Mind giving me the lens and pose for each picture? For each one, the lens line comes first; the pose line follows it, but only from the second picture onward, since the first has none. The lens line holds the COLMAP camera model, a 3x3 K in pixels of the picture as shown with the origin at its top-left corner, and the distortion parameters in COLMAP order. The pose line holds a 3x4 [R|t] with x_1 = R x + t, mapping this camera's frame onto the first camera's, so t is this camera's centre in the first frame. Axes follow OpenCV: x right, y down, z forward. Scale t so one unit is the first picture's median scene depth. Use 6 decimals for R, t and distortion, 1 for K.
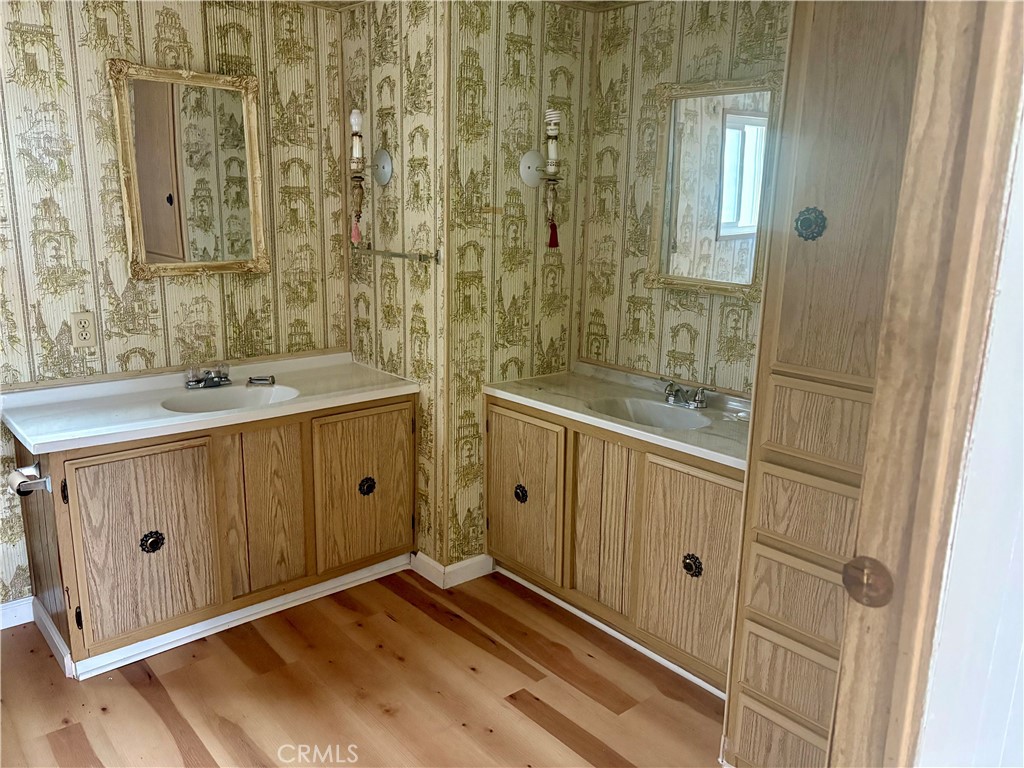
lens RADIAL K [[771.1, 0, 514.3], [0, 771.1, 385.5], [0, 0, 1]] dist [0.047482, -0.052847]
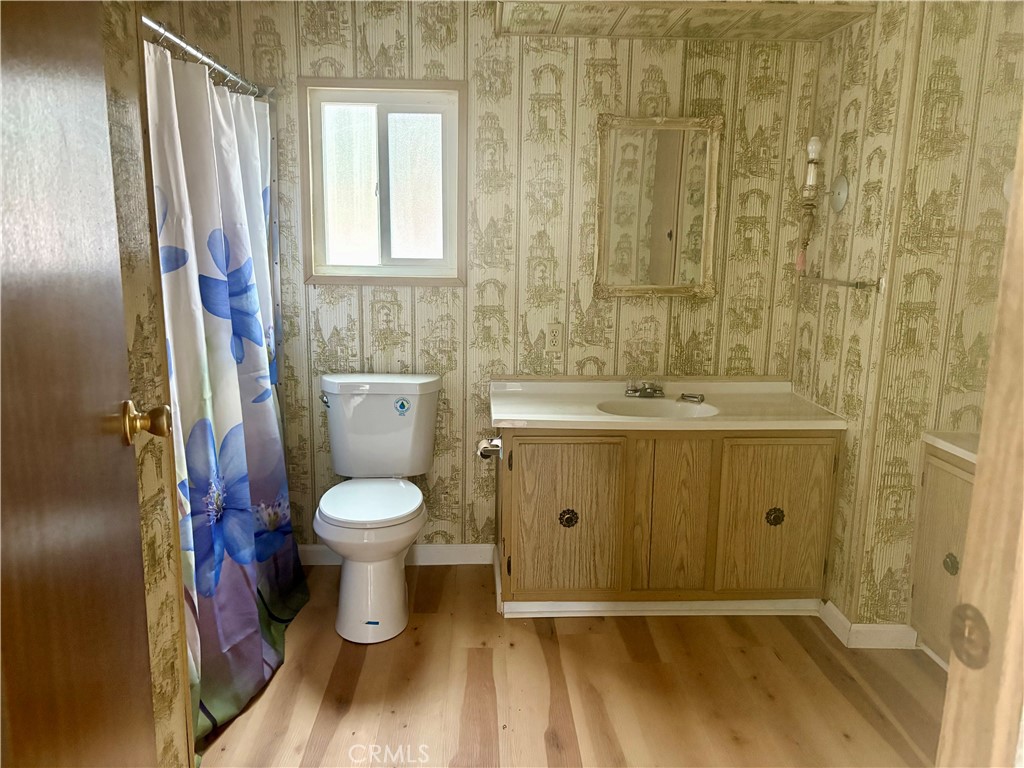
lens RADIAL K [[771.1, 0, 511.3], [0, 771.1, 386.2], [0, 0, 1]] dist [0.047482, -0.052847]
pose [[0.779951, 0.106704, -0.616678, 0.142273], [-0.137583, 0.990487, -0.002626, 0.015966], [0.610531, 0.086892, 0.787211, 0.010639]]
